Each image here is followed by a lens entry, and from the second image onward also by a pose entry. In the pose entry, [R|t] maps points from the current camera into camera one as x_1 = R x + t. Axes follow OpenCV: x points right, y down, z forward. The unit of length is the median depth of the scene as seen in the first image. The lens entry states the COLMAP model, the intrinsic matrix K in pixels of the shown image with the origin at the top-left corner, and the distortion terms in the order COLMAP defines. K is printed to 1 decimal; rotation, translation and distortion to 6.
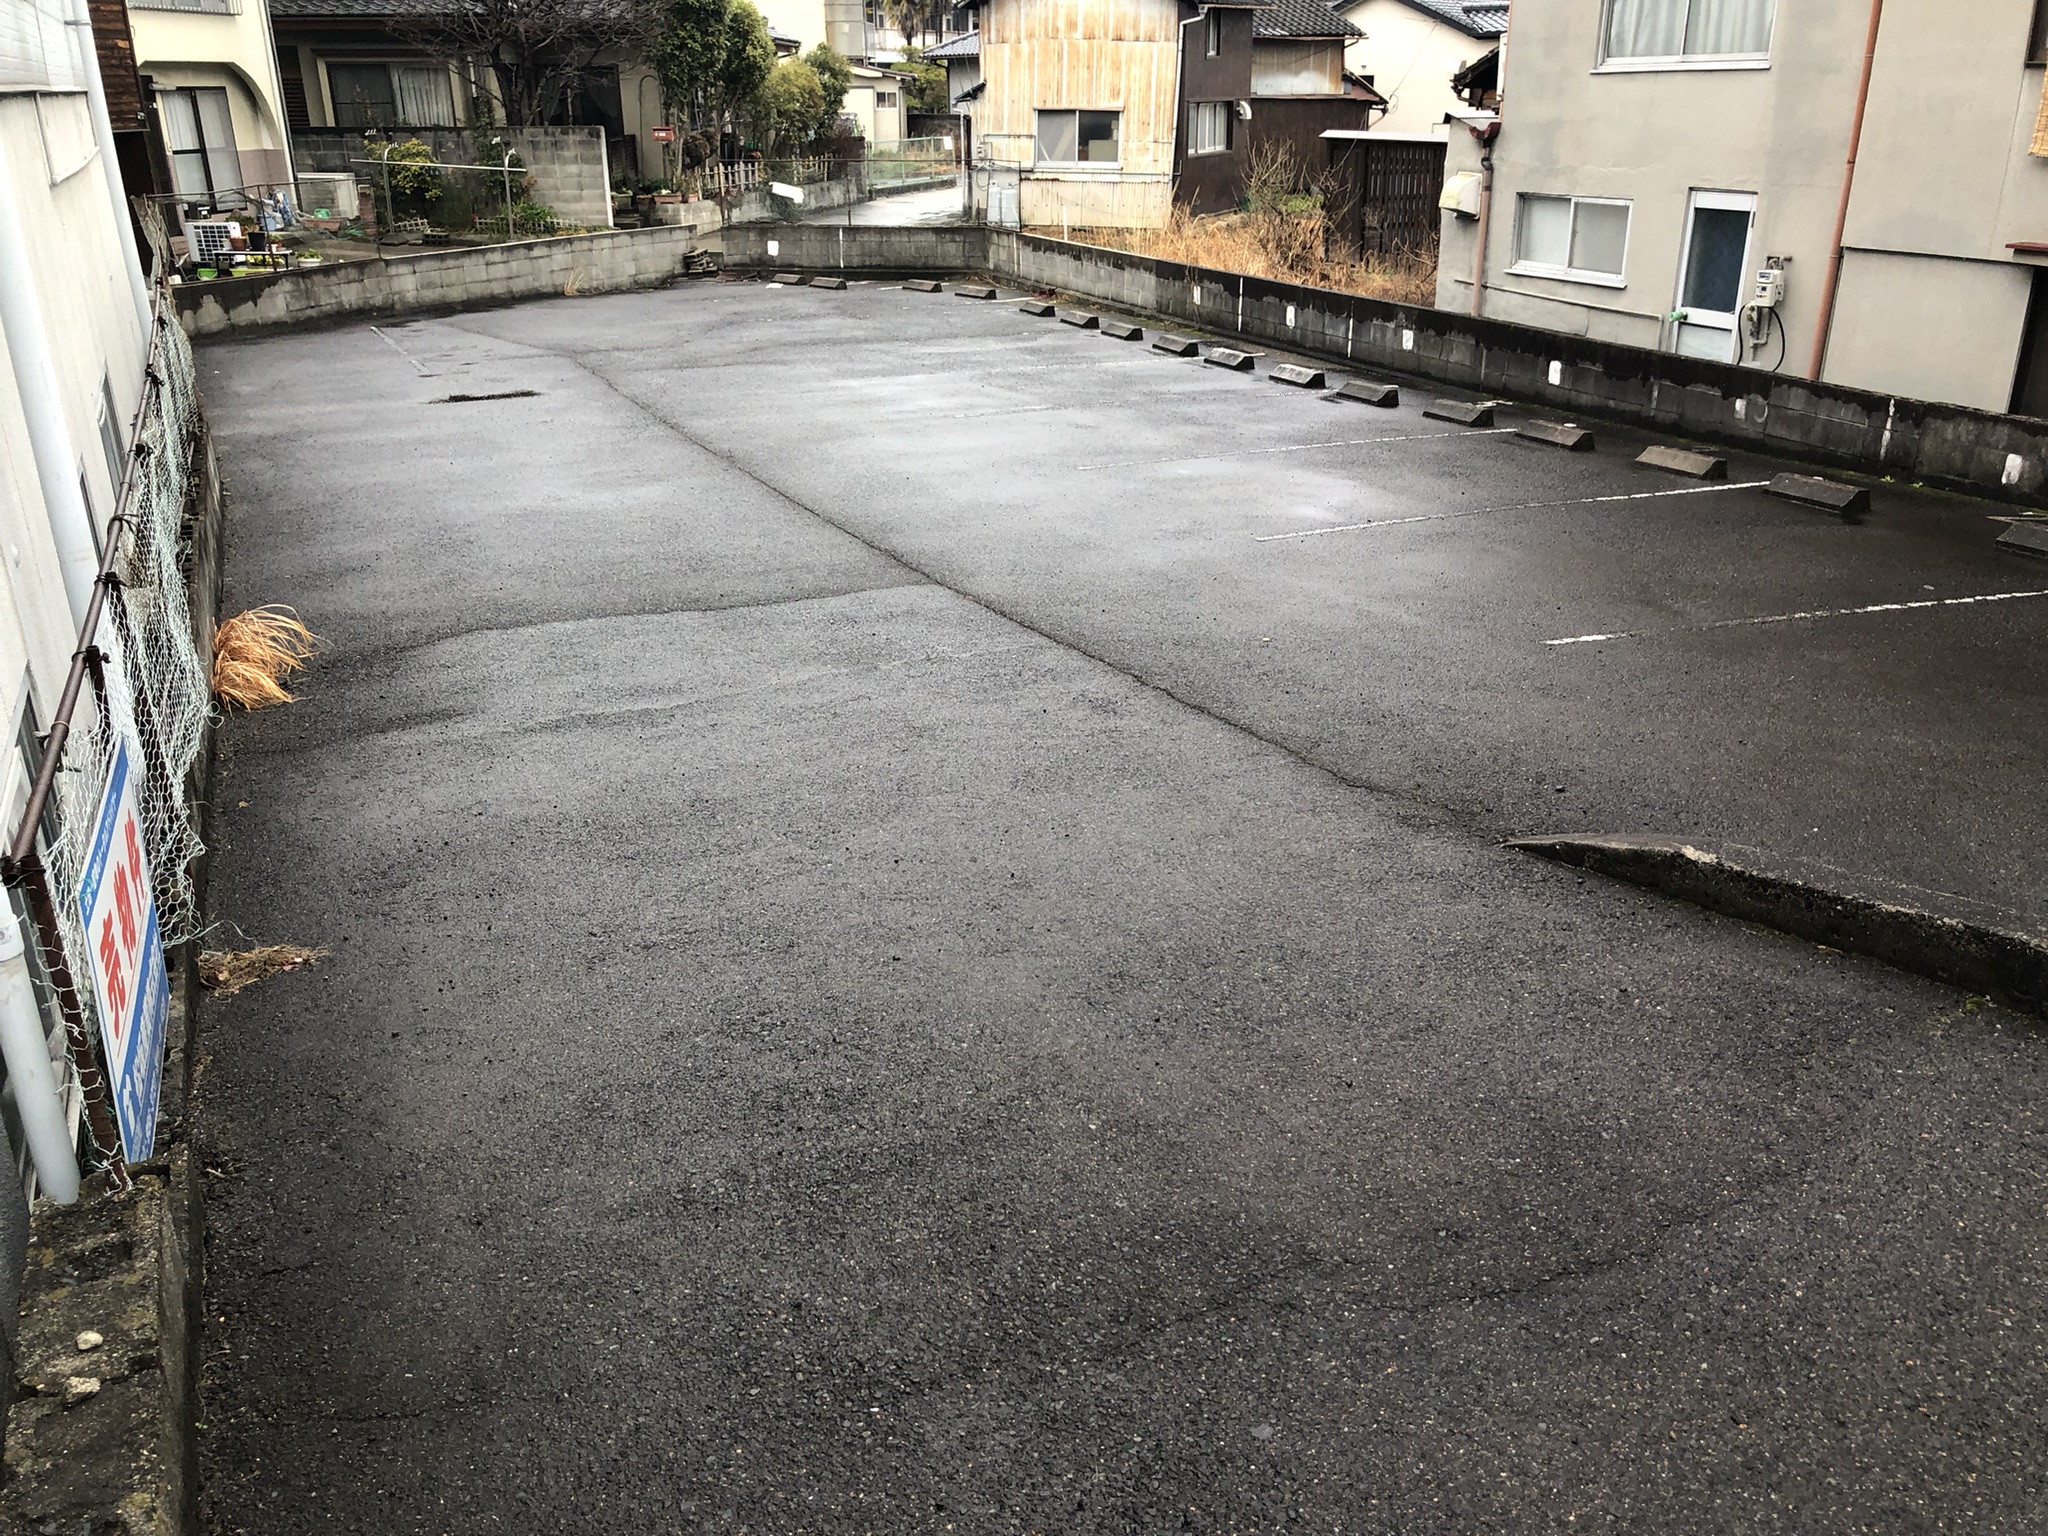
lens RADIAL K [[1679.0, 0, 1015.8], [0, 1679.0, 765.7], [0, 0, 1]] dist [0.010172, 0.013471]
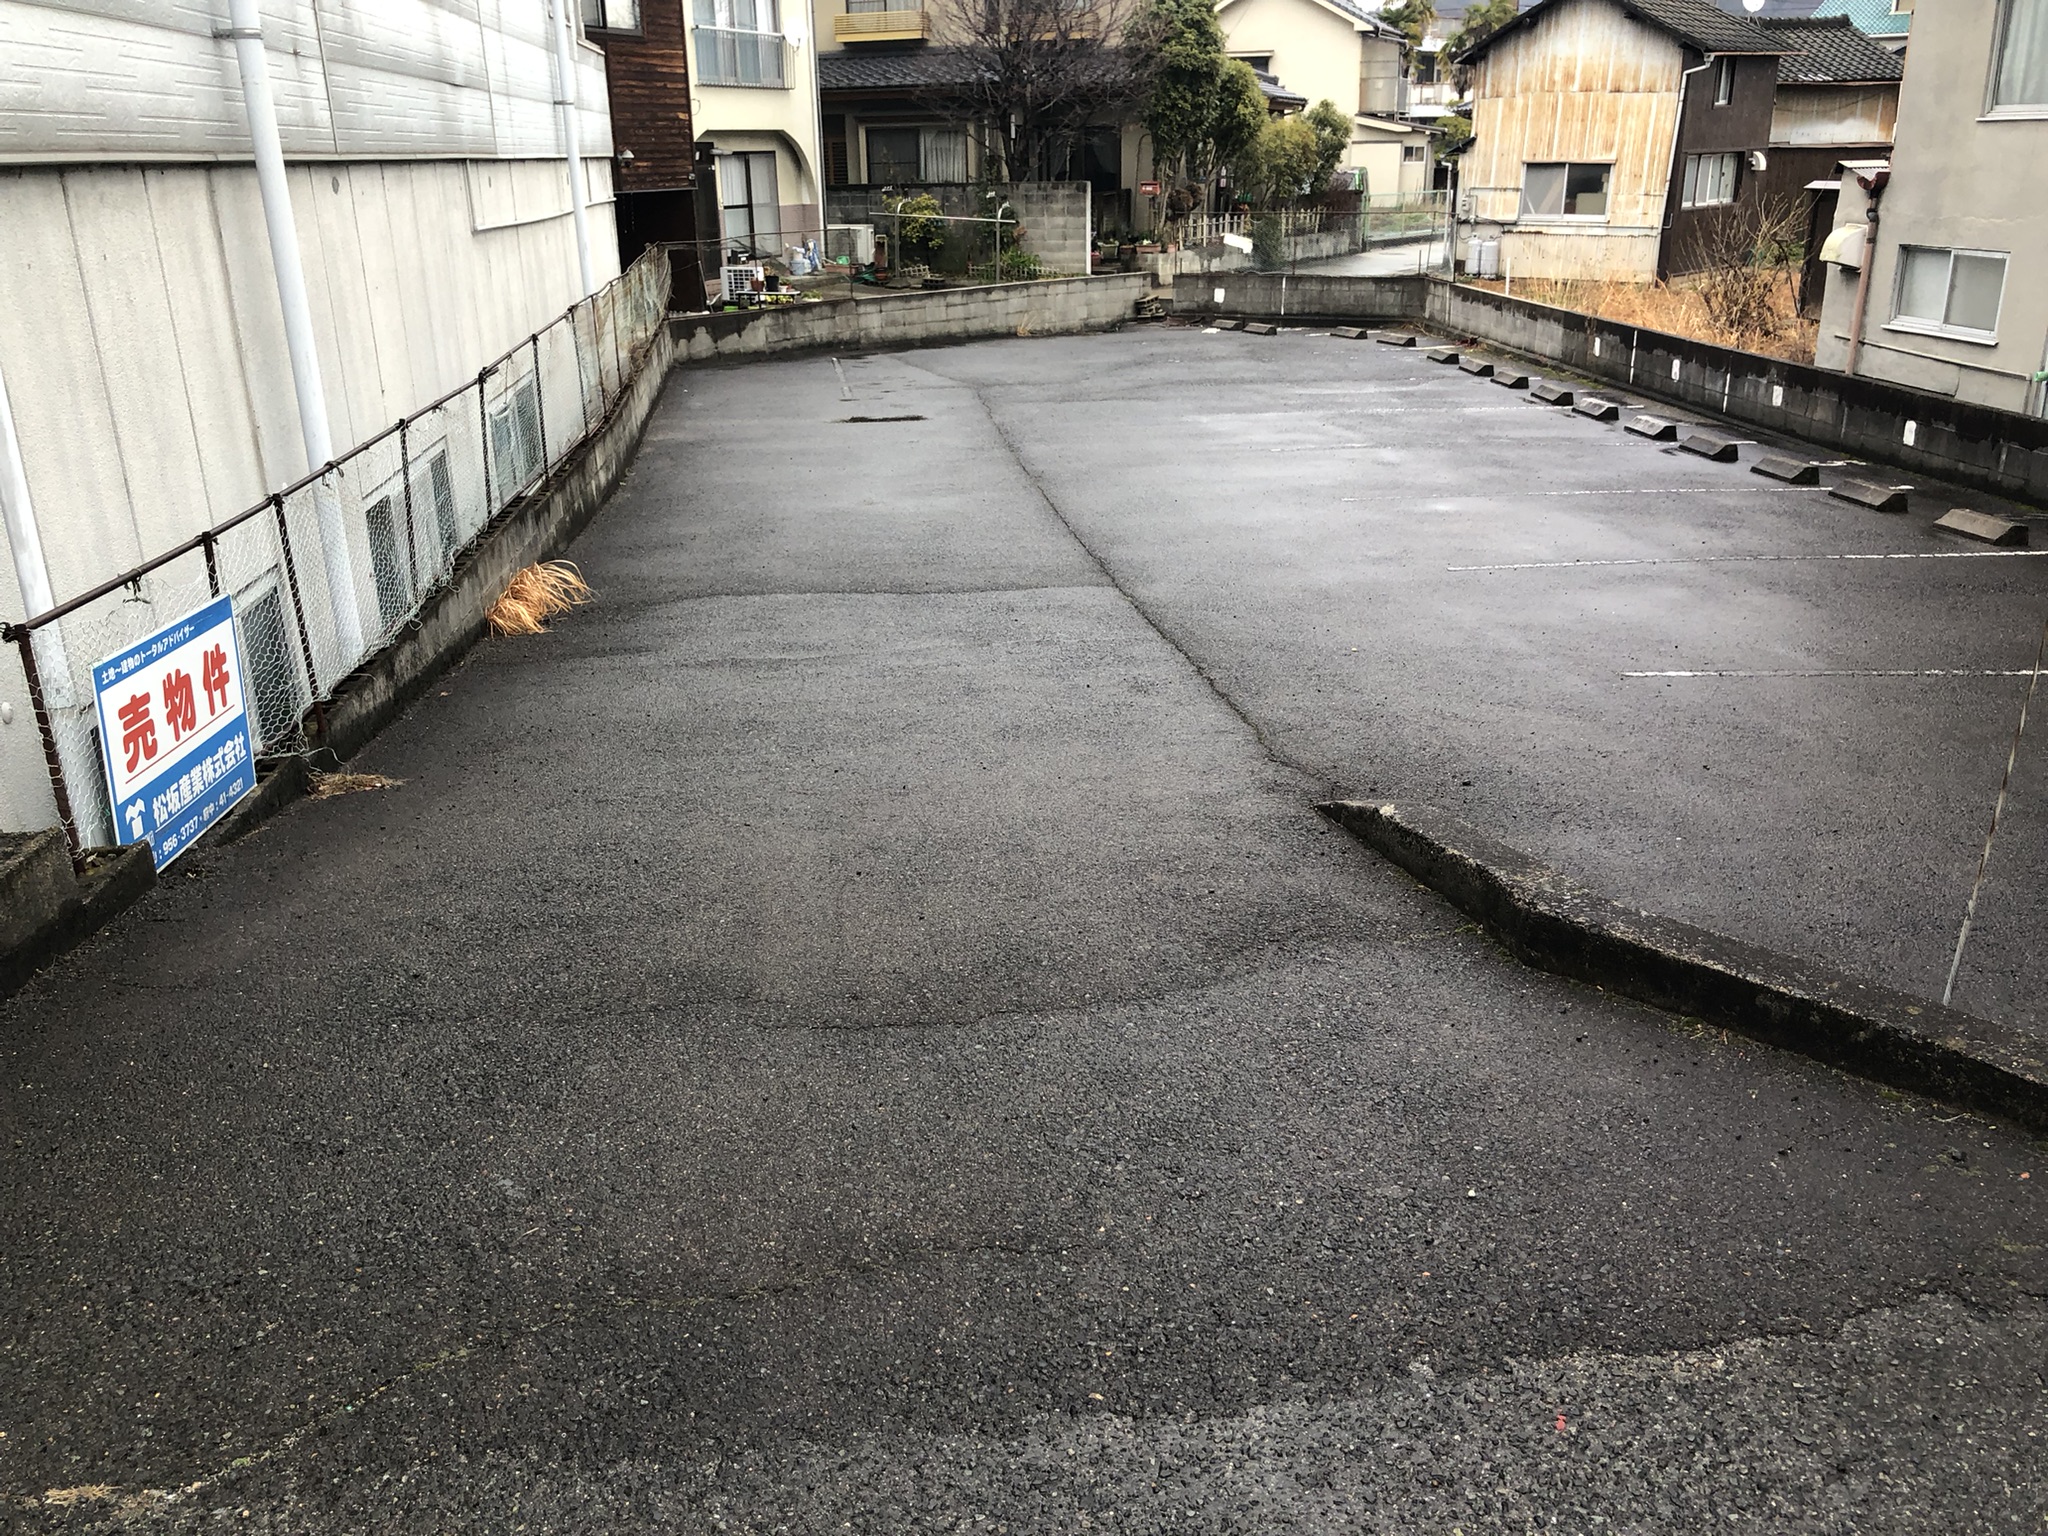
lens RADIAL K [[1675.5, 0, 1018.7], [0, 1675.5, 769.9], [0, 0, 1]] dist [-0.002412, 0.012884]
pose [[0.949457, 0.099900, -0.297574, 0.087548], [-0.107329, 0.994186, -0.008687, 0.010923], [0.294976, 0.040187, 0.954659, -0.027562]]
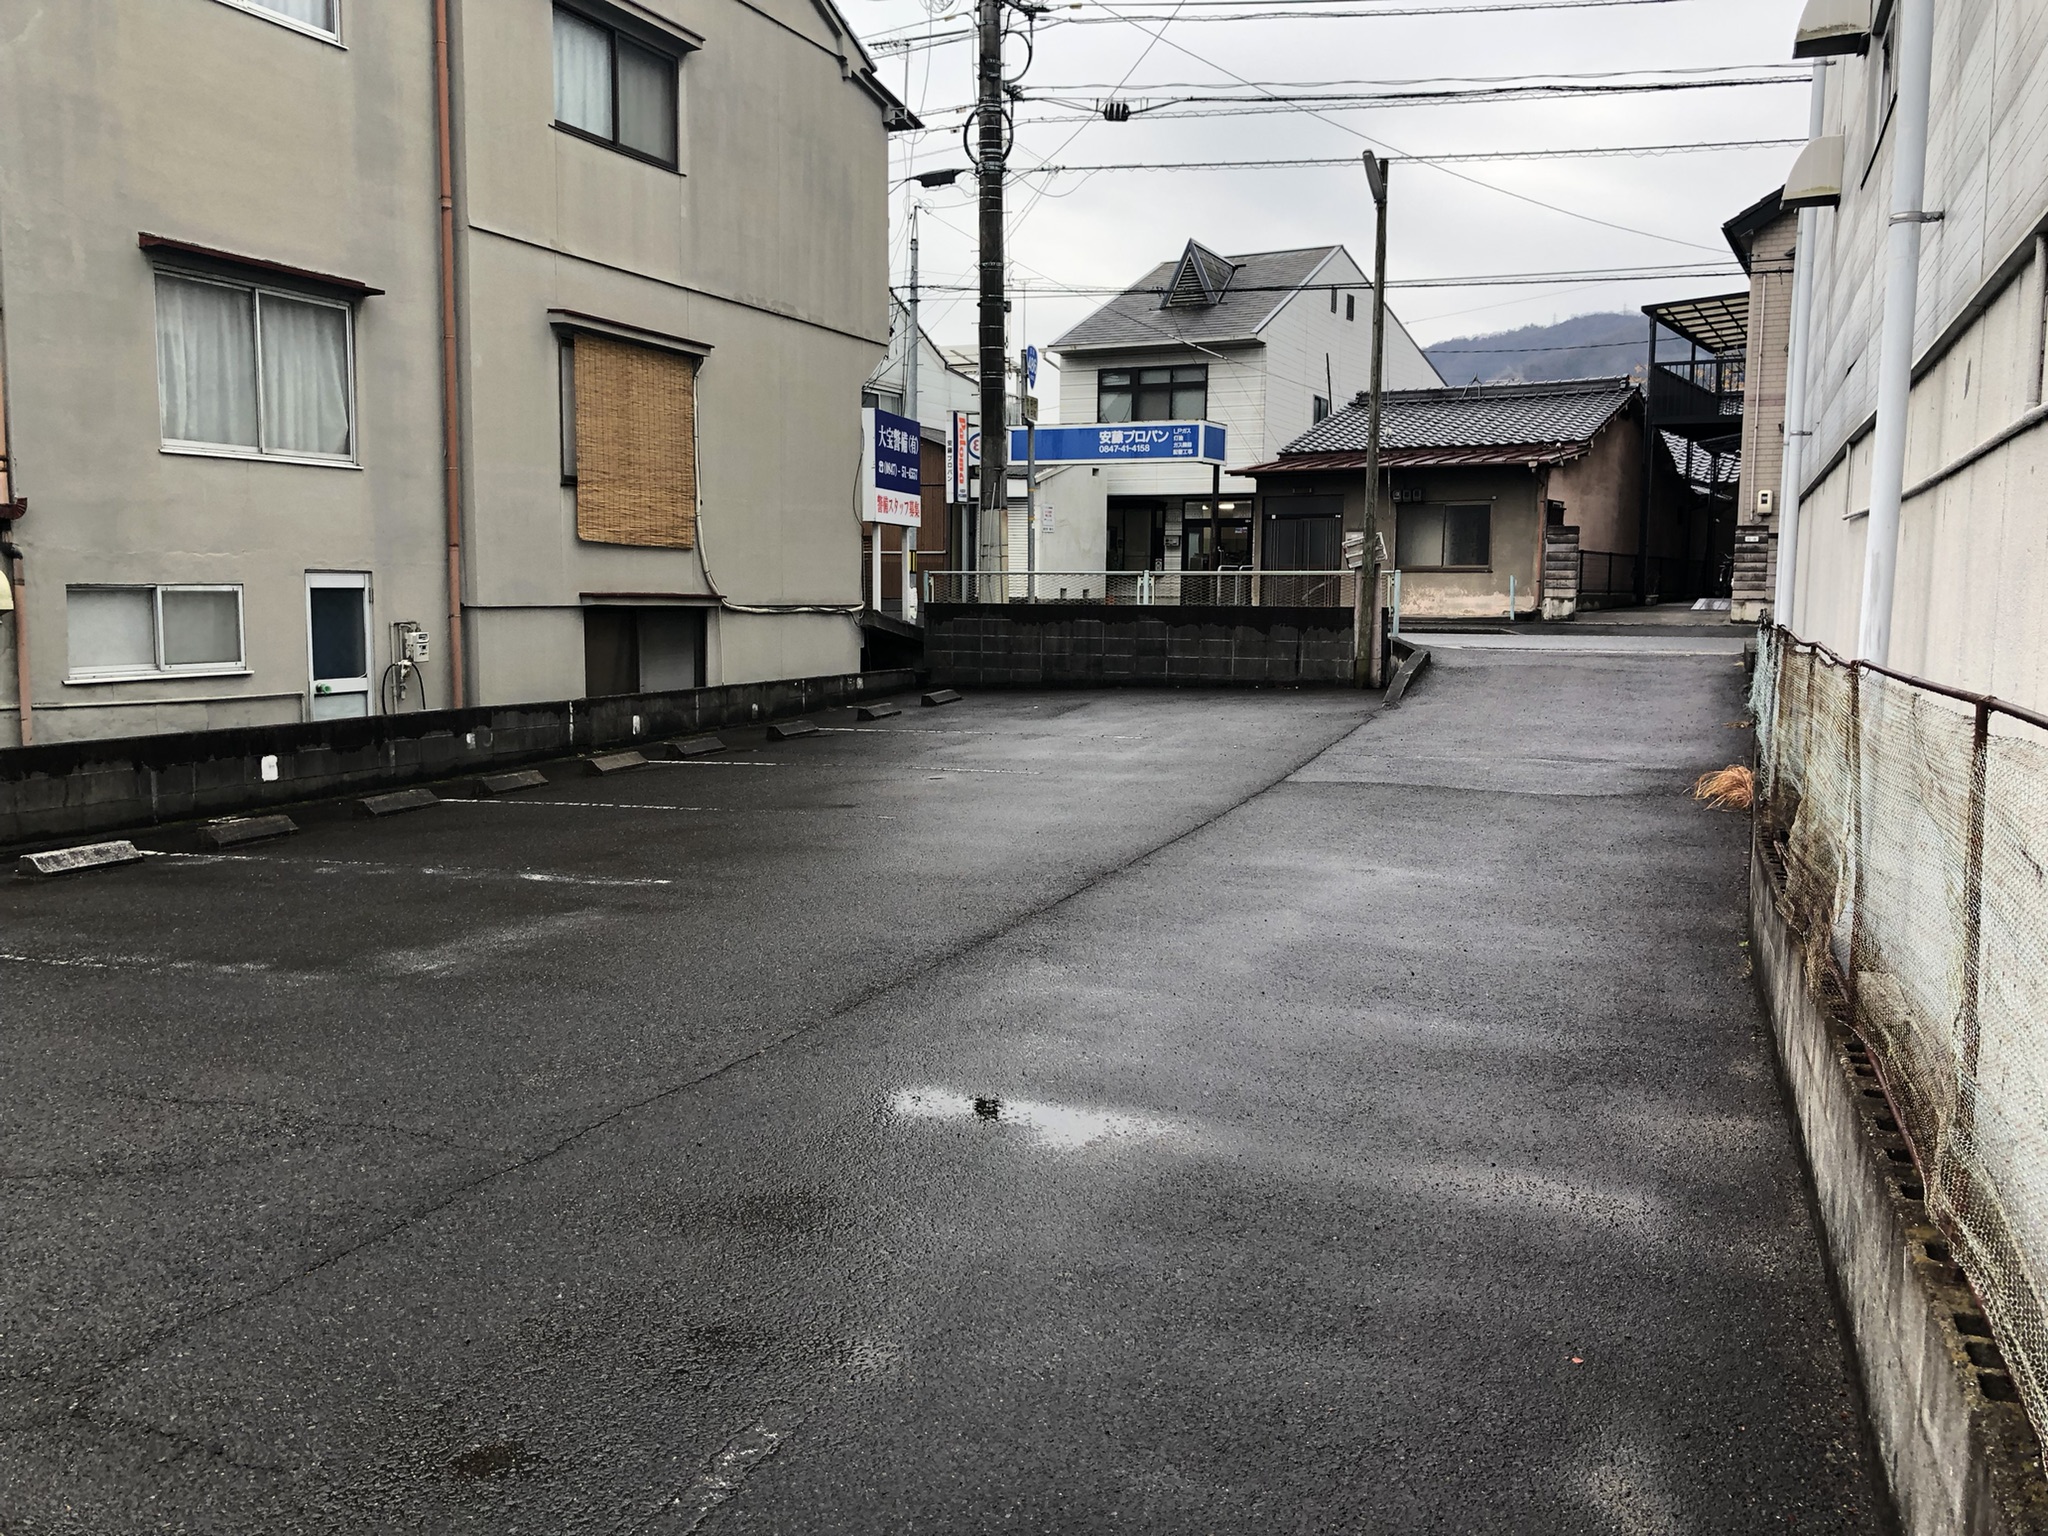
lens RADIAL K [[1679.0, 0, 1015.8], [0, 1679.0, 765.7], [0, 0, 1]] dist [0.010172, 0.013471]
pose [[-0.673166, -0.074264, 0.735753, -0.370794], [0.277628, 0.896784, 0.344529, -0.264364], [-0.685398, 0.436191, -0.583067, 0.762475]]
